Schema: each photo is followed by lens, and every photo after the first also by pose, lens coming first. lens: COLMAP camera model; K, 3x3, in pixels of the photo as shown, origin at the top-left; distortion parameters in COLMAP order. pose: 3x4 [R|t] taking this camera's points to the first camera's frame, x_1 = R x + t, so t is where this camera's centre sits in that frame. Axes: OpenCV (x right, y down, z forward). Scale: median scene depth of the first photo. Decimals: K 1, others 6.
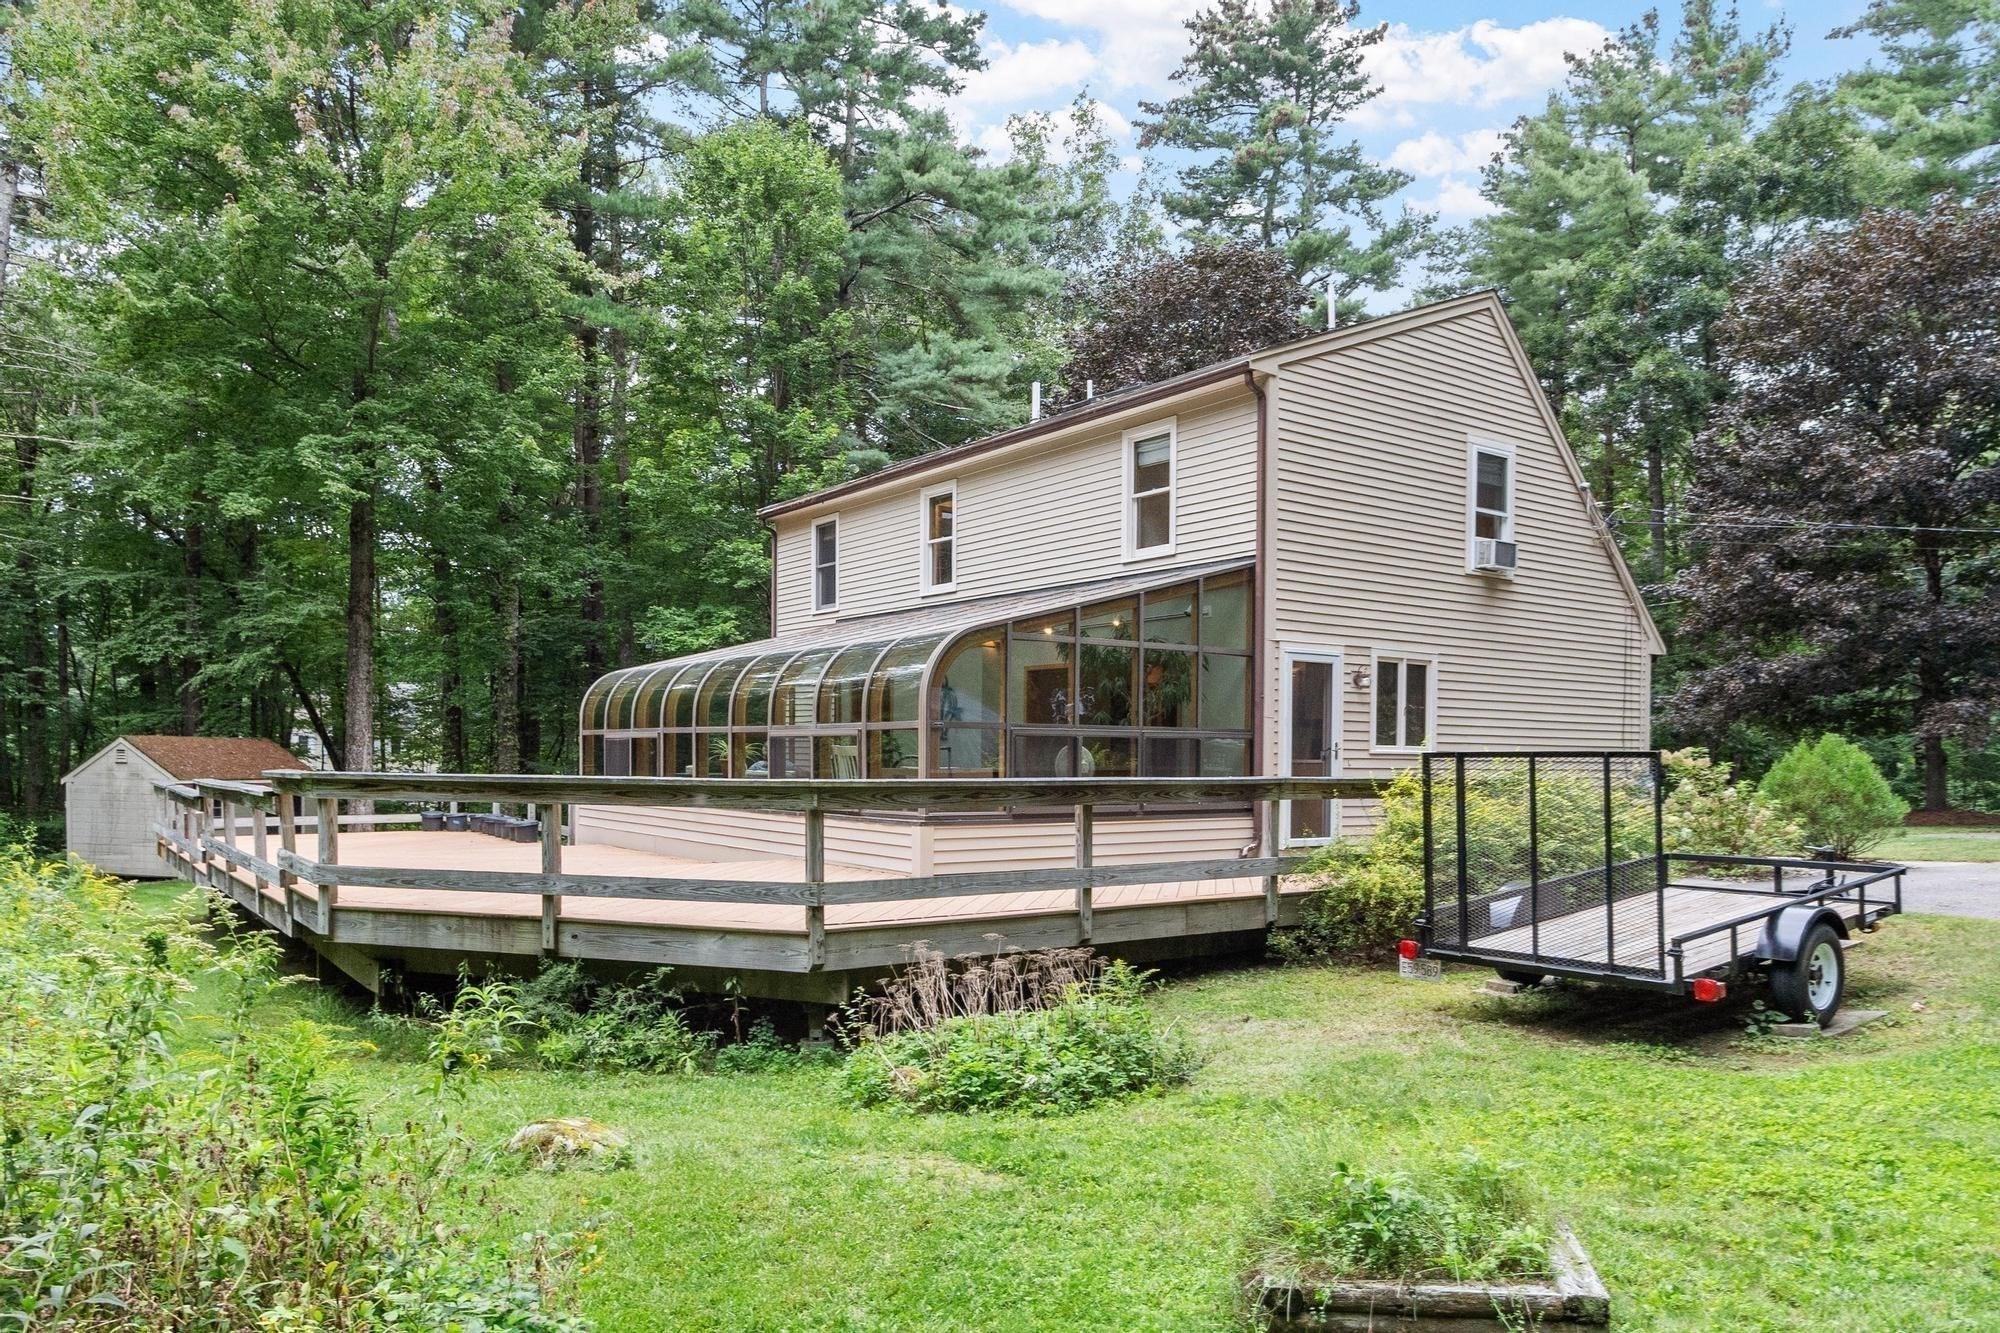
lens RADIAL K [[1285.5, 0, 942.1], [0, 1285.5, 769.9], [0, 0, 1]] dist [0.008012, 0.002689]
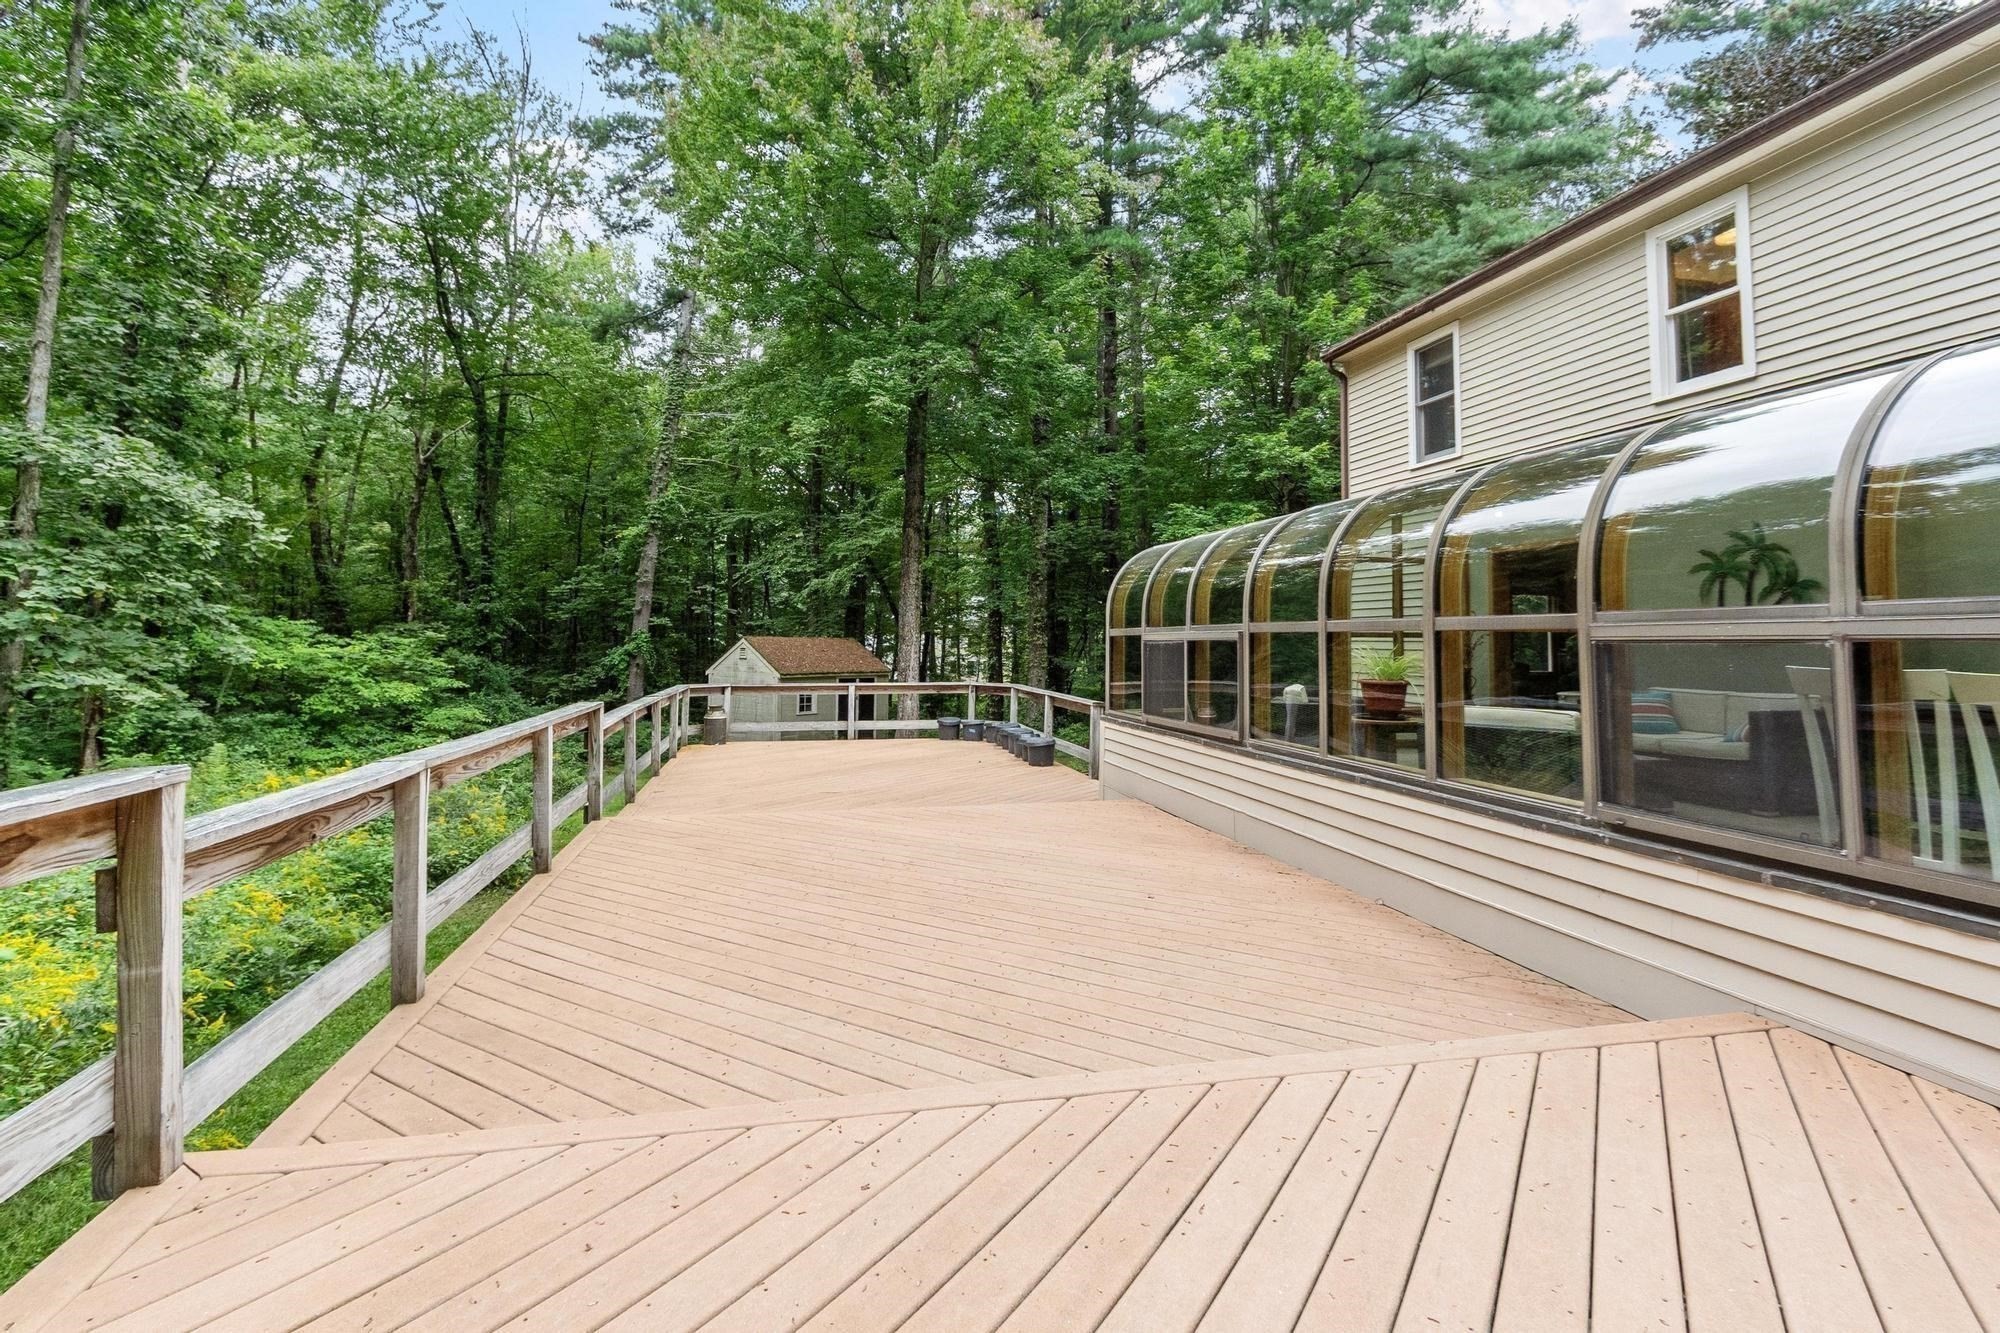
lens RADIAL K [[939.9, 0, 989.9], [0, 939.9, 668.0], [0, 0, 1]] dist [0.000630, -0.000194]
pose [[0.925464, 0.007611, -0.378760, -0.088635], [-0.003456, 0.999926, 0.011651, -0.009313], [0.378821, -0.009473, 0.925422, 0.303564]]
